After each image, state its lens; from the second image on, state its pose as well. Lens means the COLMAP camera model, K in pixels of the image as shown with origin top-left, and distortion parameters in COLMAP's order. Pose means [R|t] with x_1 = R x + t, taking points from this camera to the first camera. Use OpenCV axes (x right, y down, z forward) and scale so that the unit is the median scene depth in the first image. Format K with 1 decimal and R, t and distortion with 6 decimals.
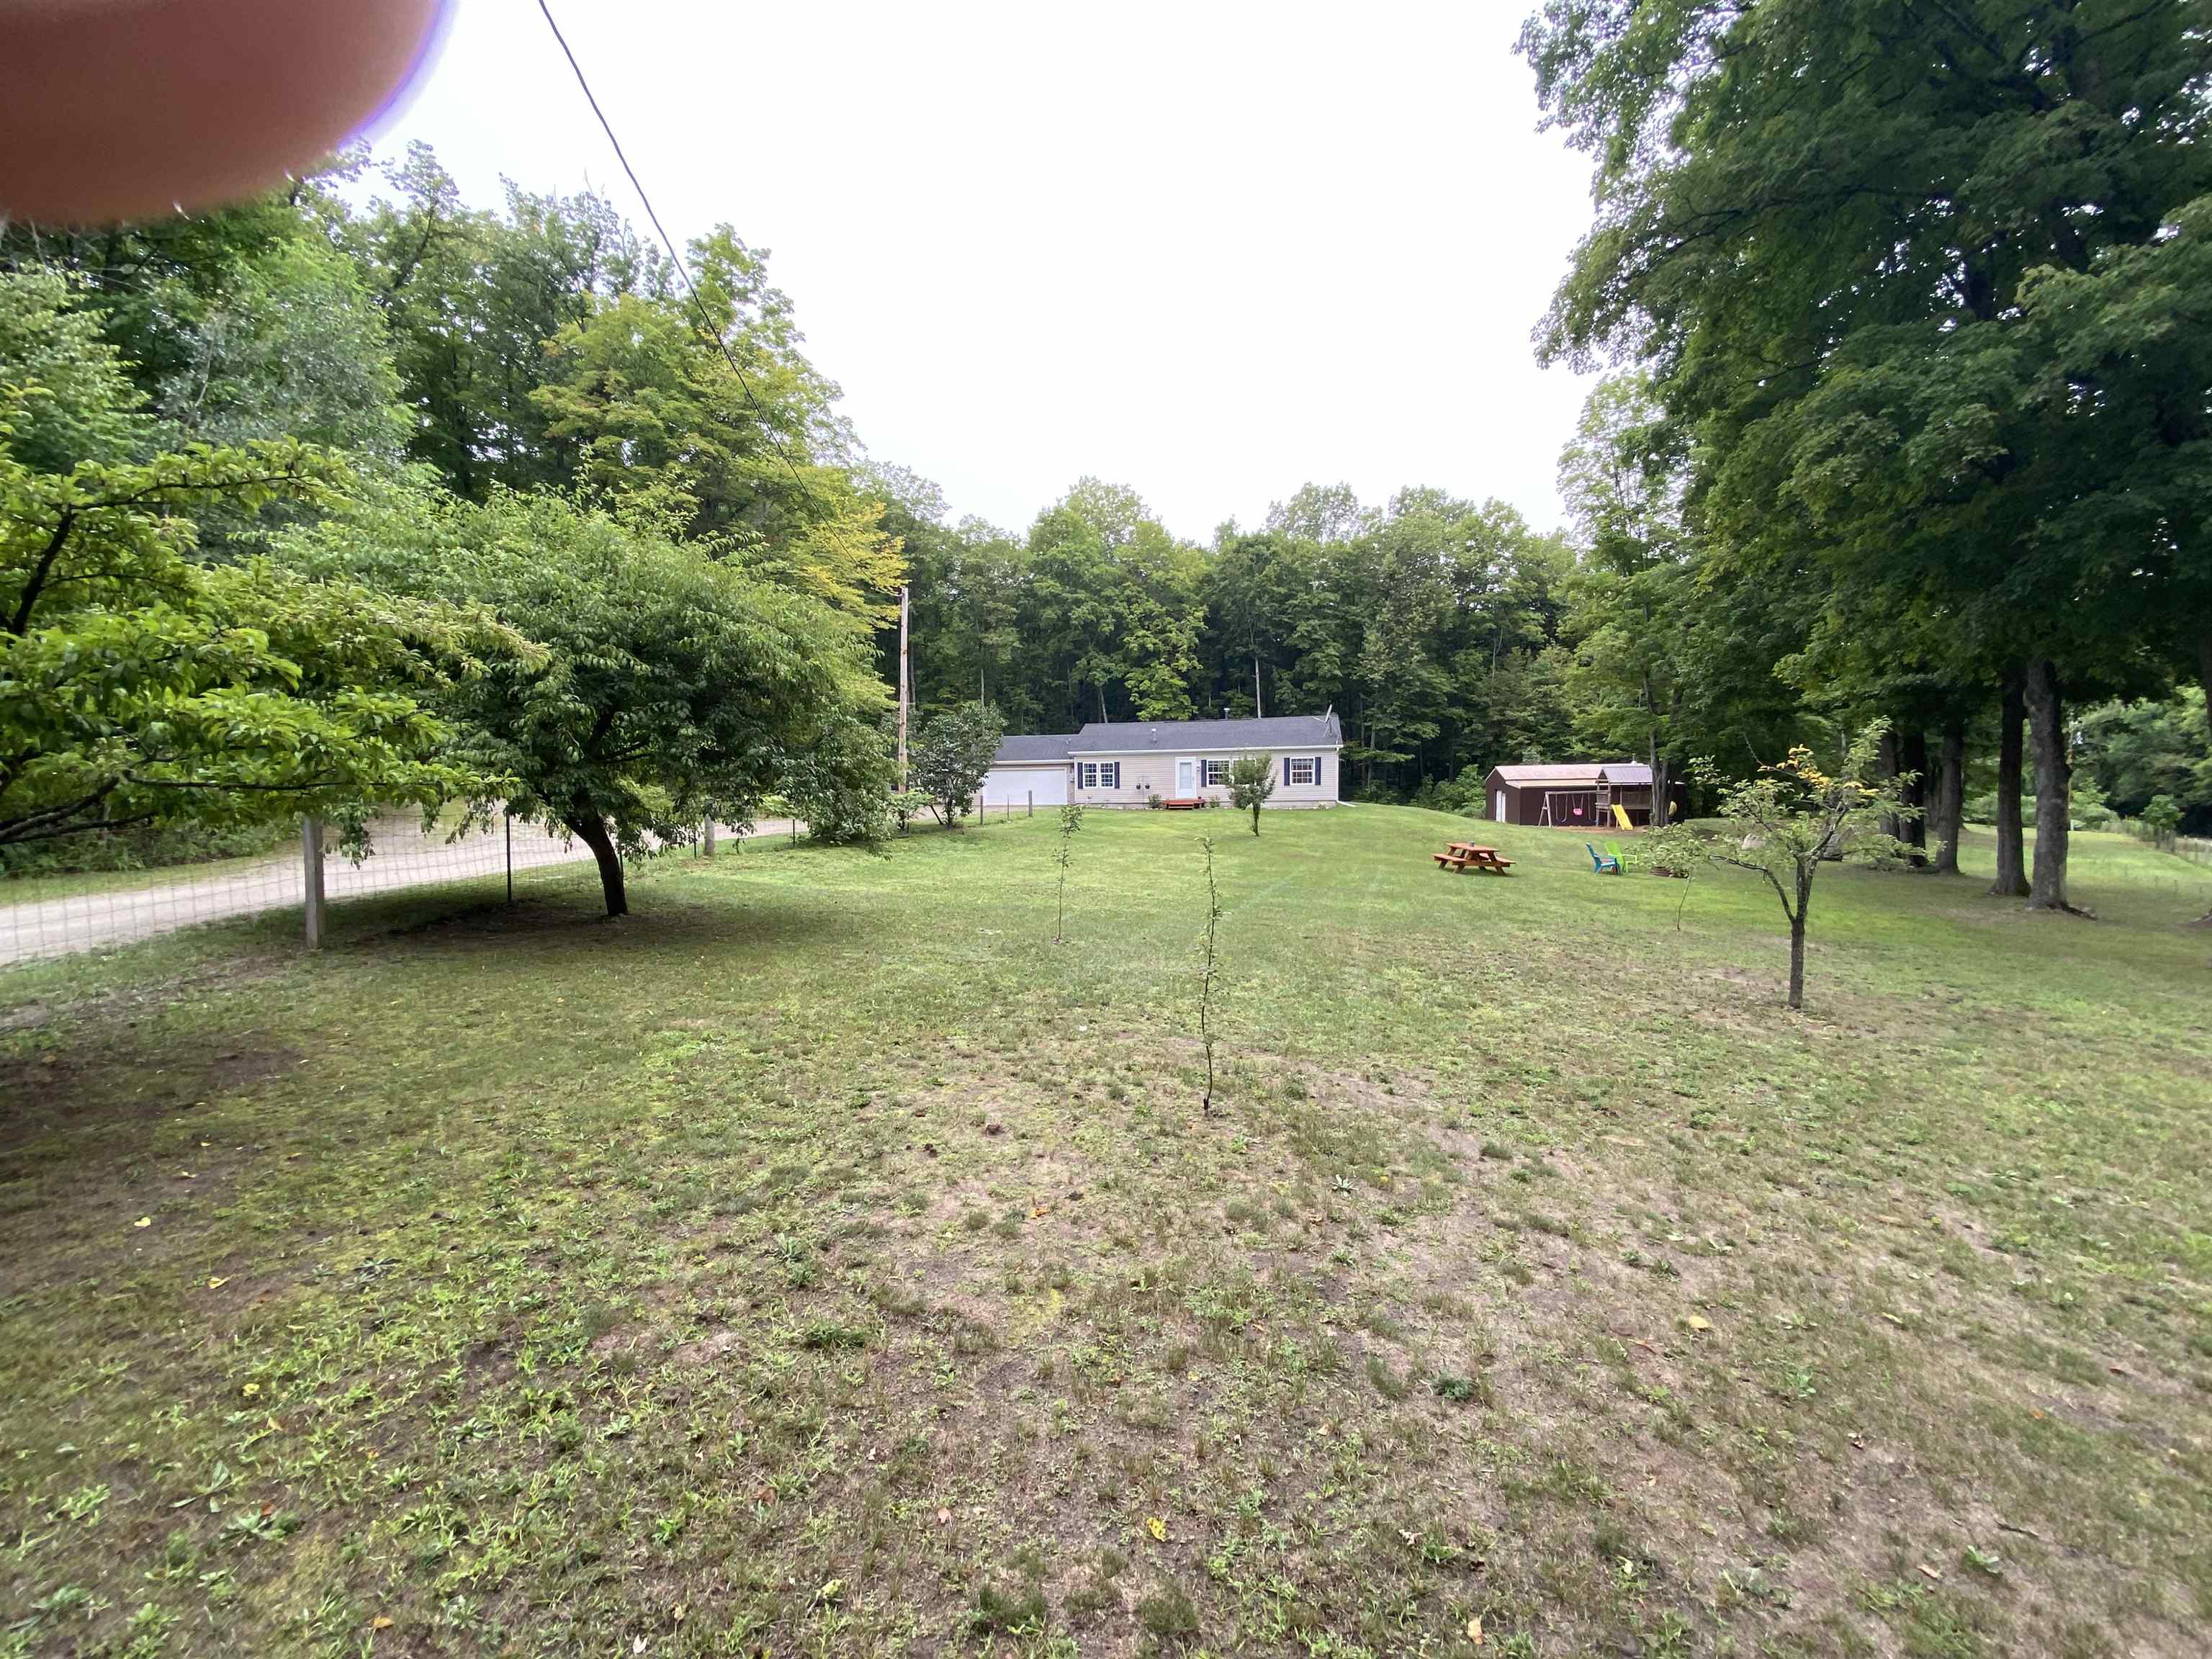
lens RADIAL K [[894.2, 0, 1083.6], [0, 894.2, 856.9], [0, 0, 1]] dist [-0.000565, -0.008706]
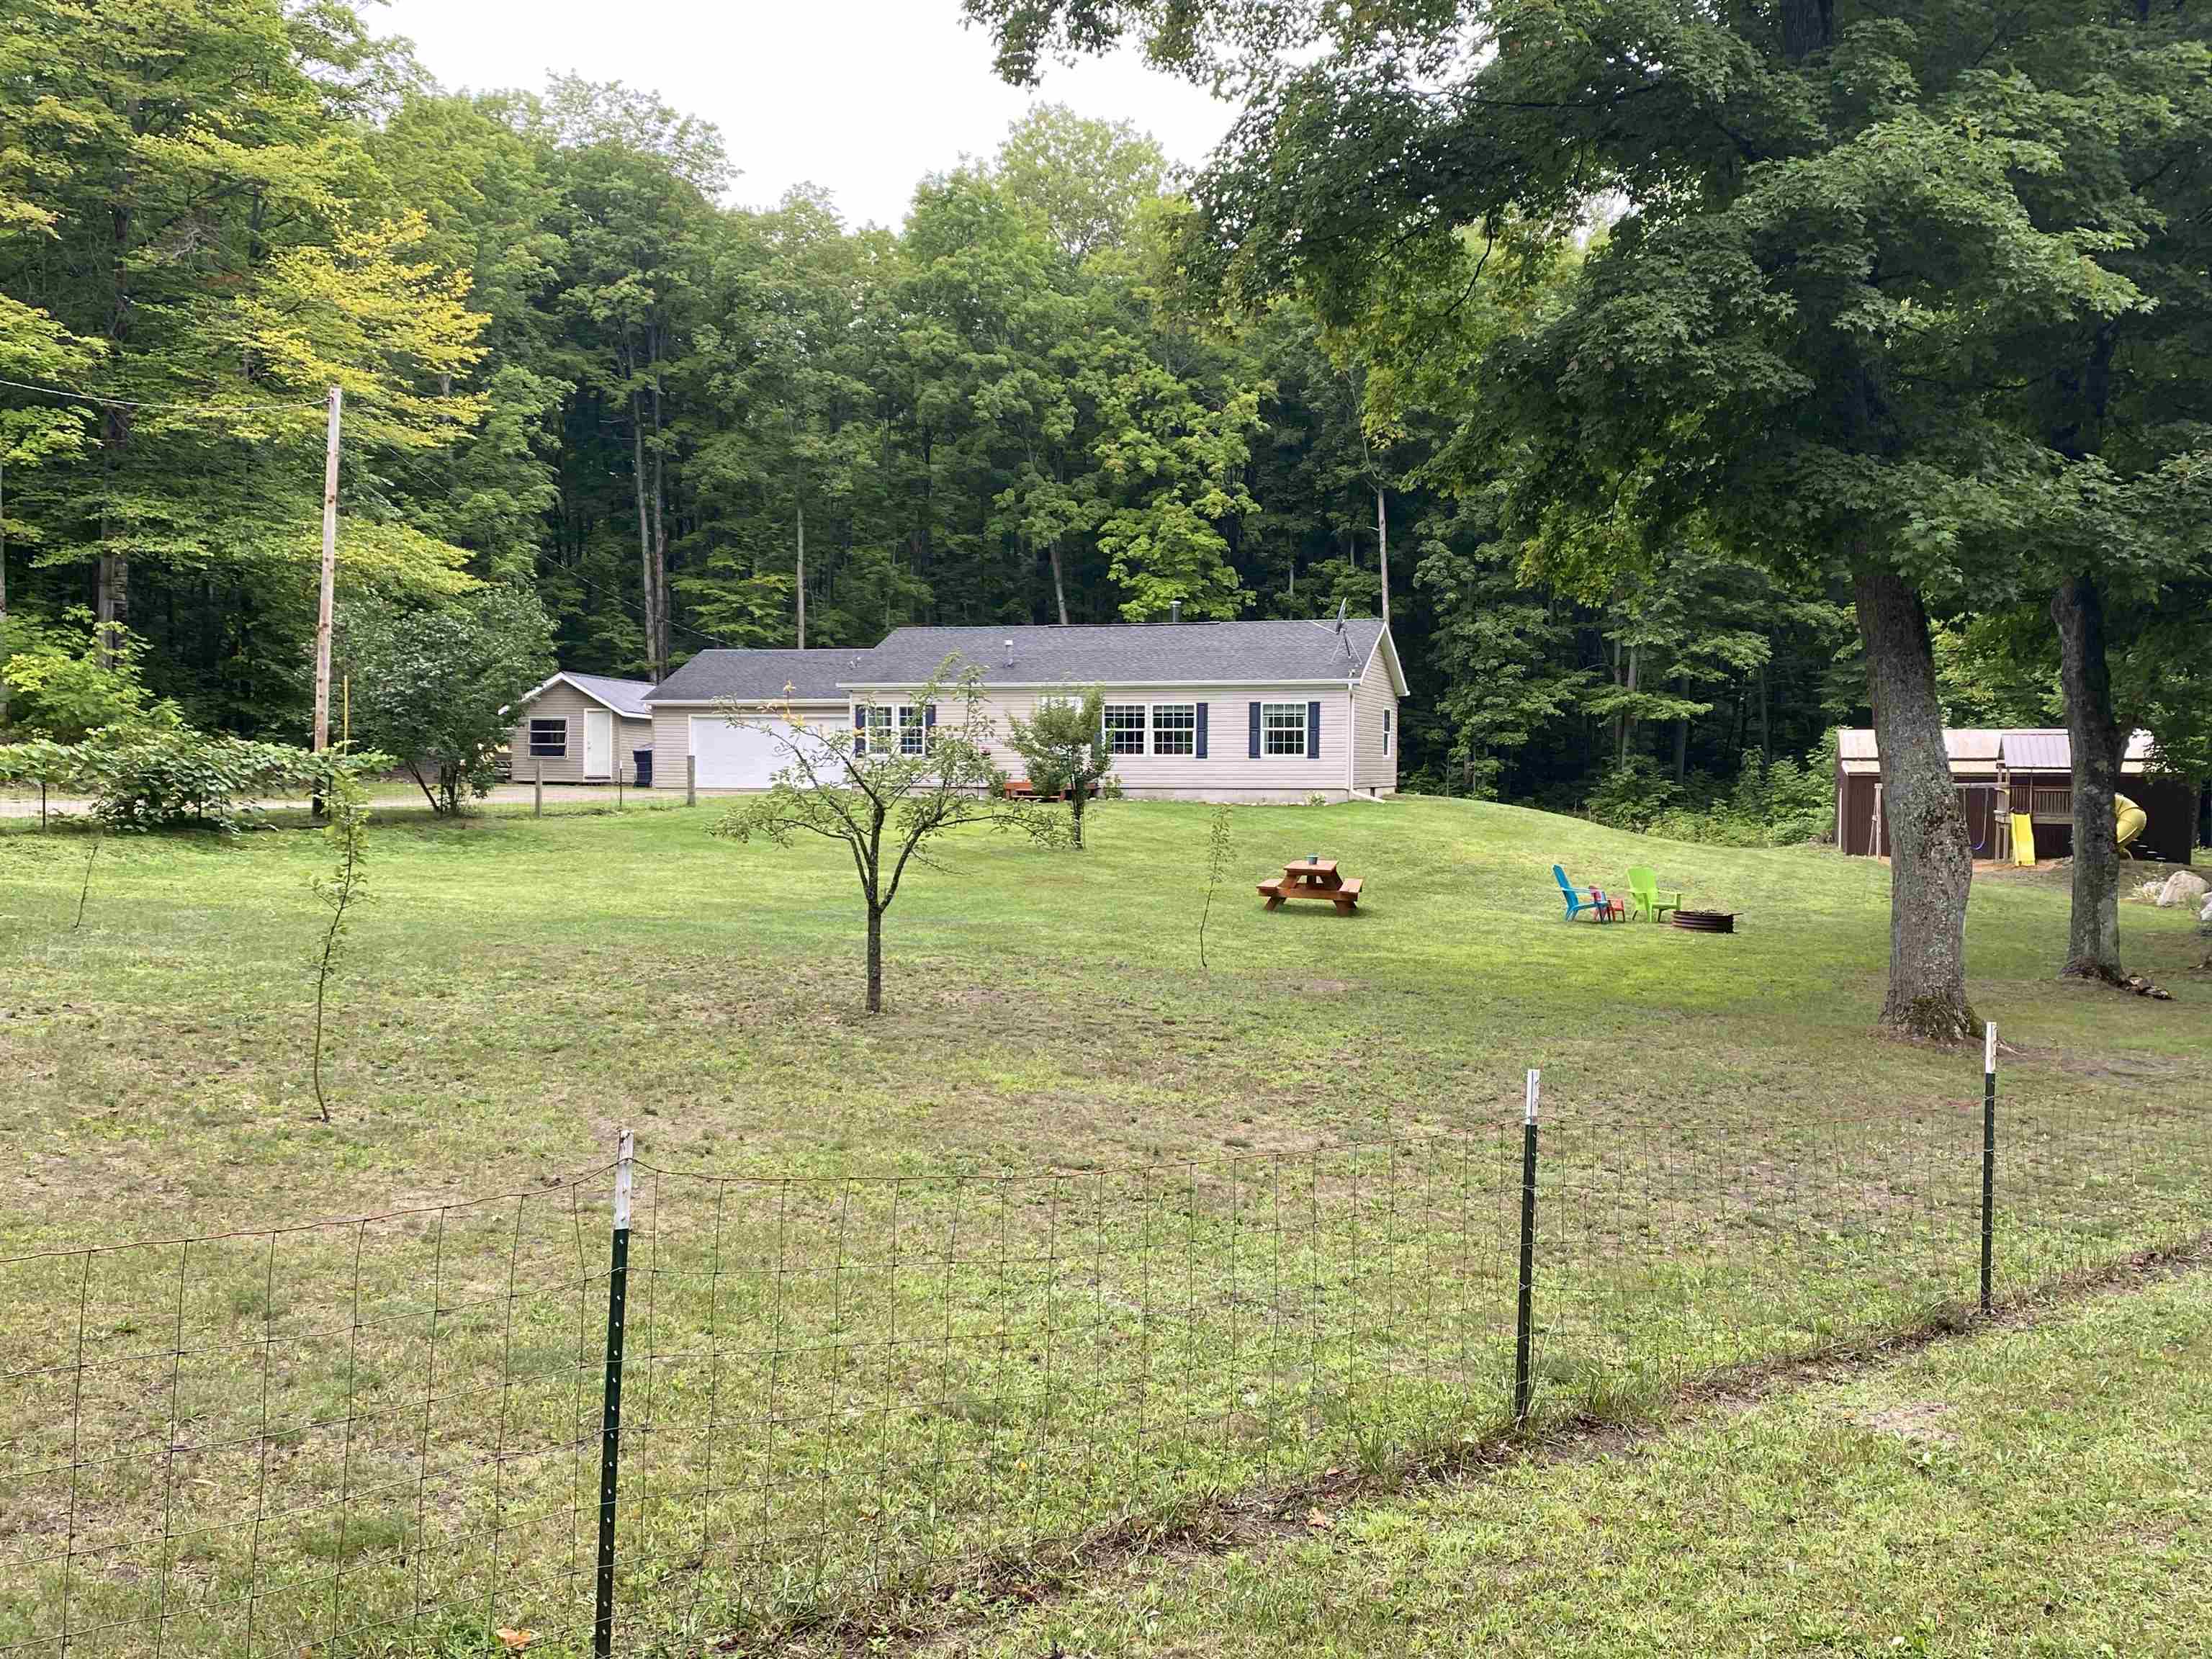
lens RADIAL K [[2078.3, 0, 1085.4], [0, 2078.3, 859.4], [0, 0, 1]] dist [-0.013574, 0.000000]
pose [[0.997920, 0.019678, -0.061395, 0.113741], [-0.021787, 0.999189, -0.033875, 0.009798], [0.060679, 0.035142, 0.997539, -0.085346]]
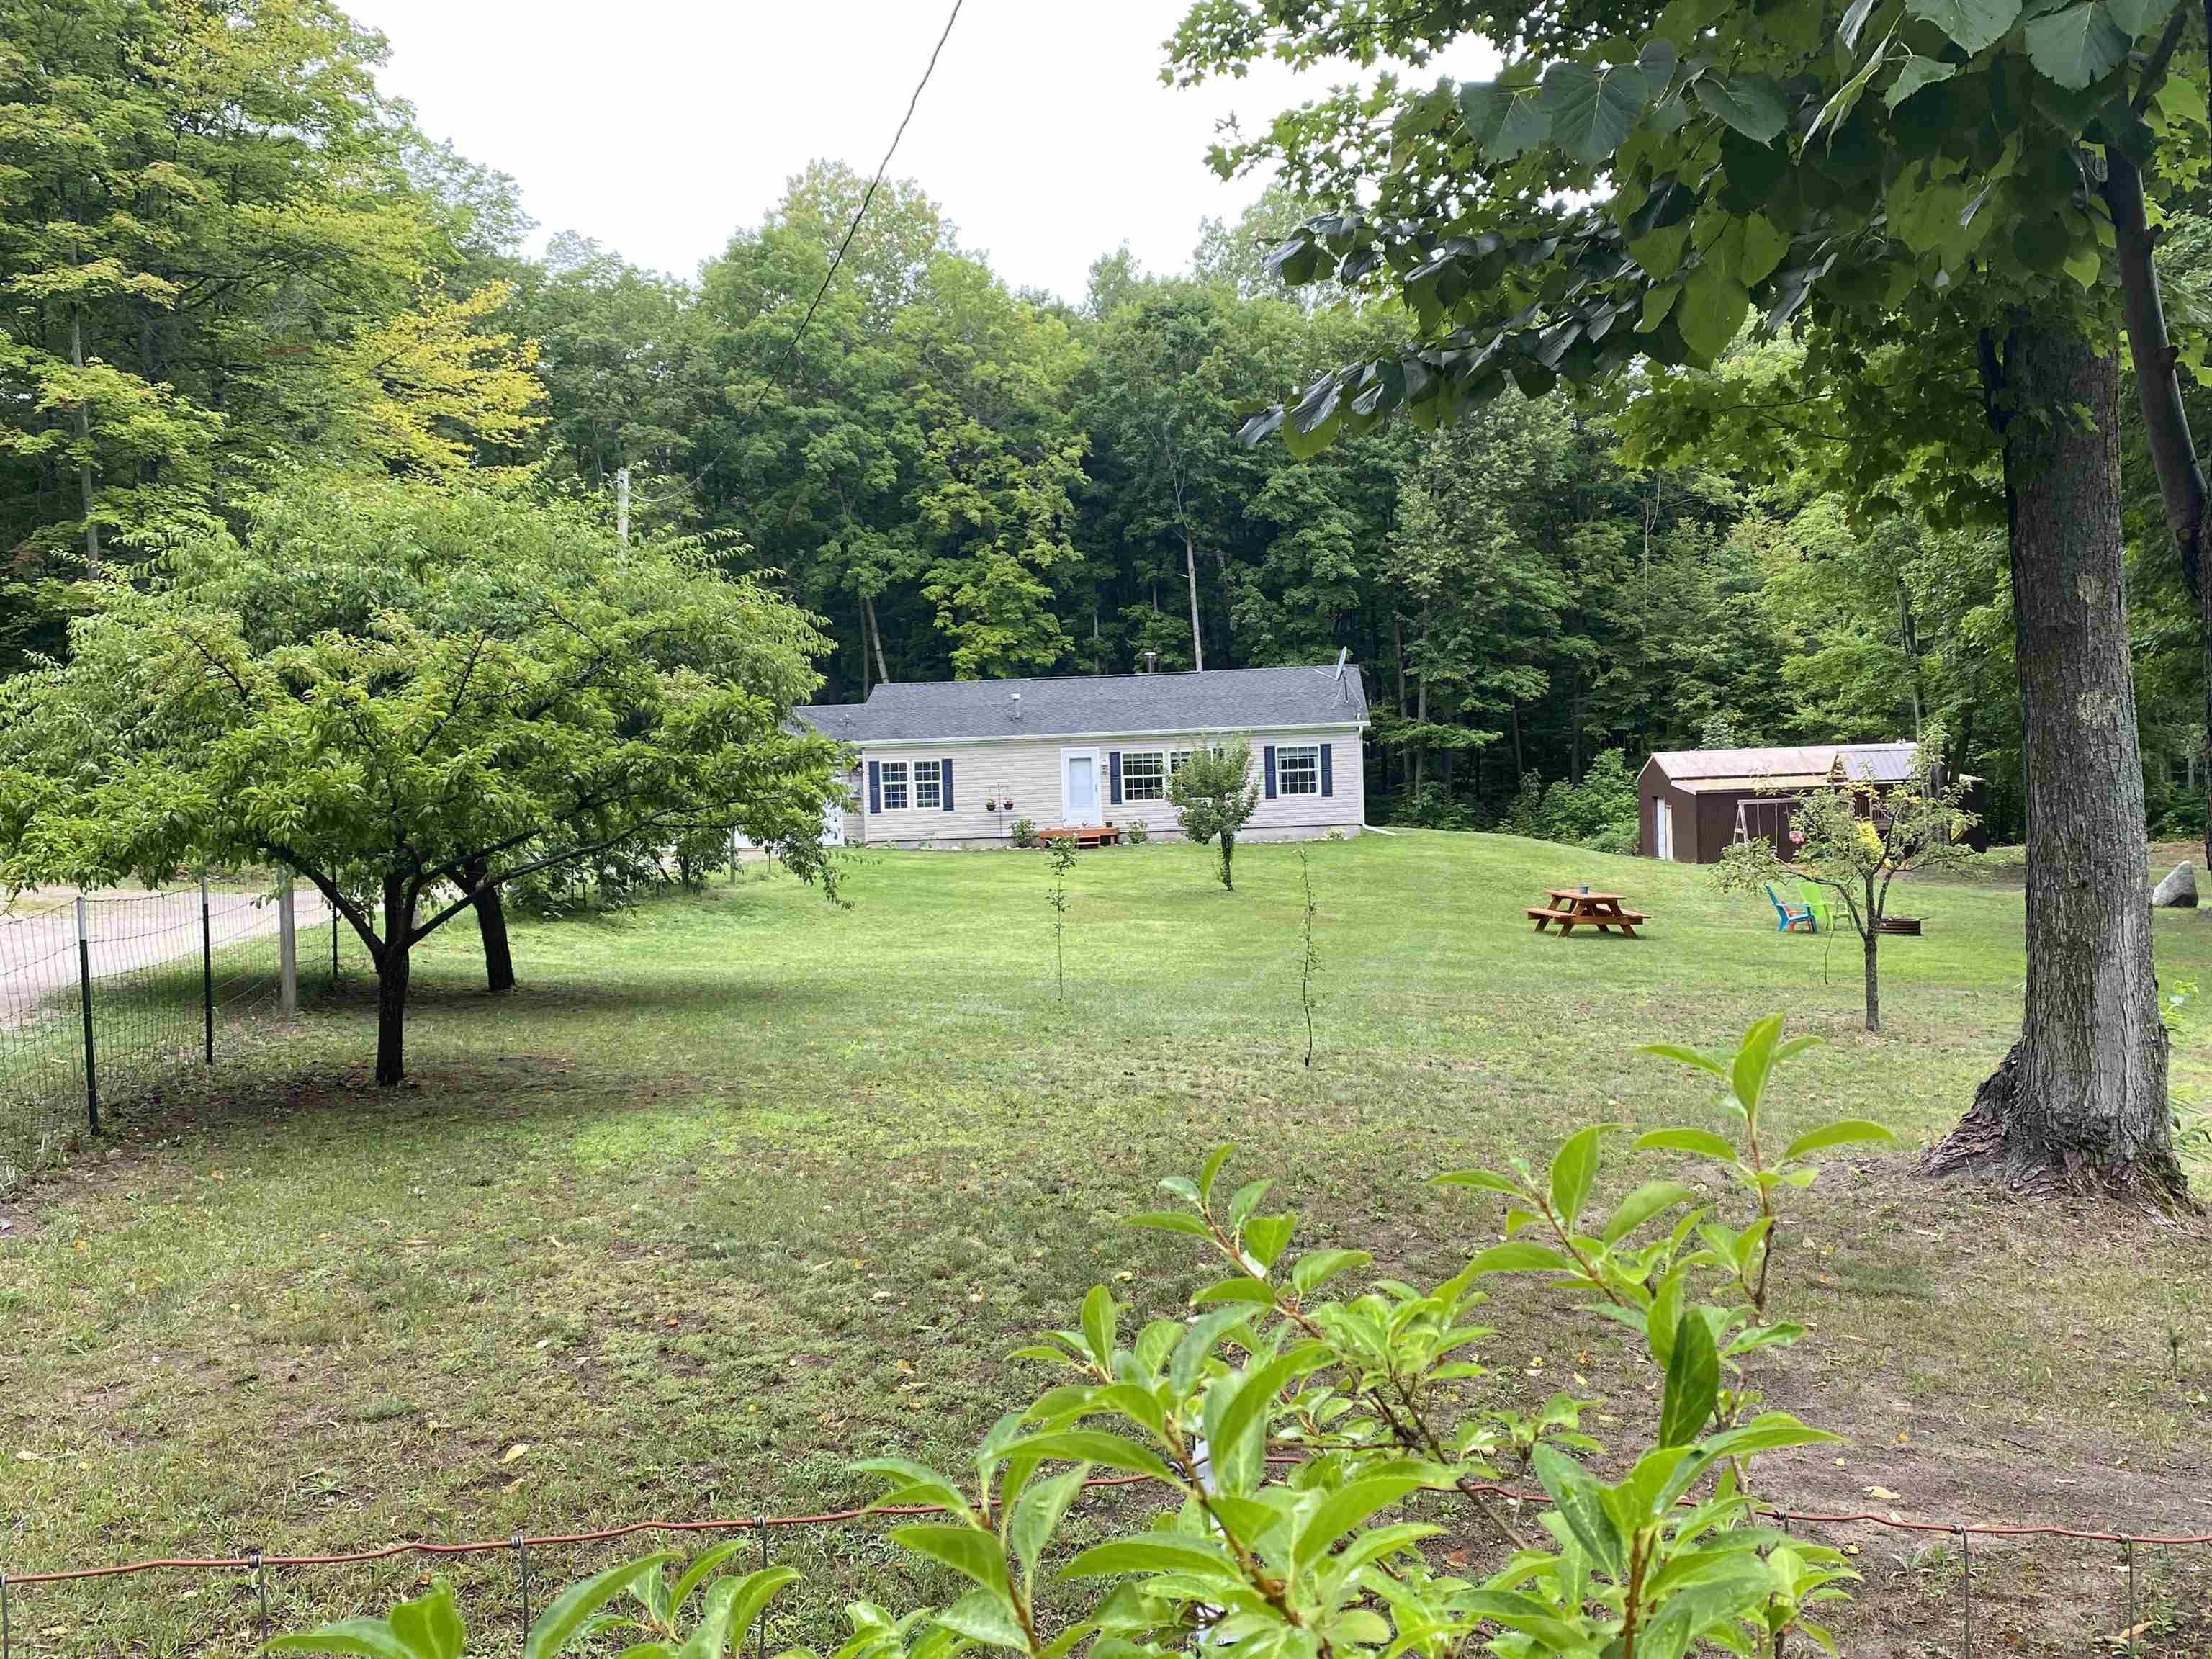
lens RADIAL K [[2078.3, 0, 1117.1], [0, 2078.3, 835.4], [0, 0, 1]] dist [-0.013574, 0.000000]
pose [[0.986447, -0.021995, 0.162601, -0.036034], [0.032126, 0.997685, -0.059938, 0.007457], [-0.160906, 0.064350, 0.984870, -0.112637]]
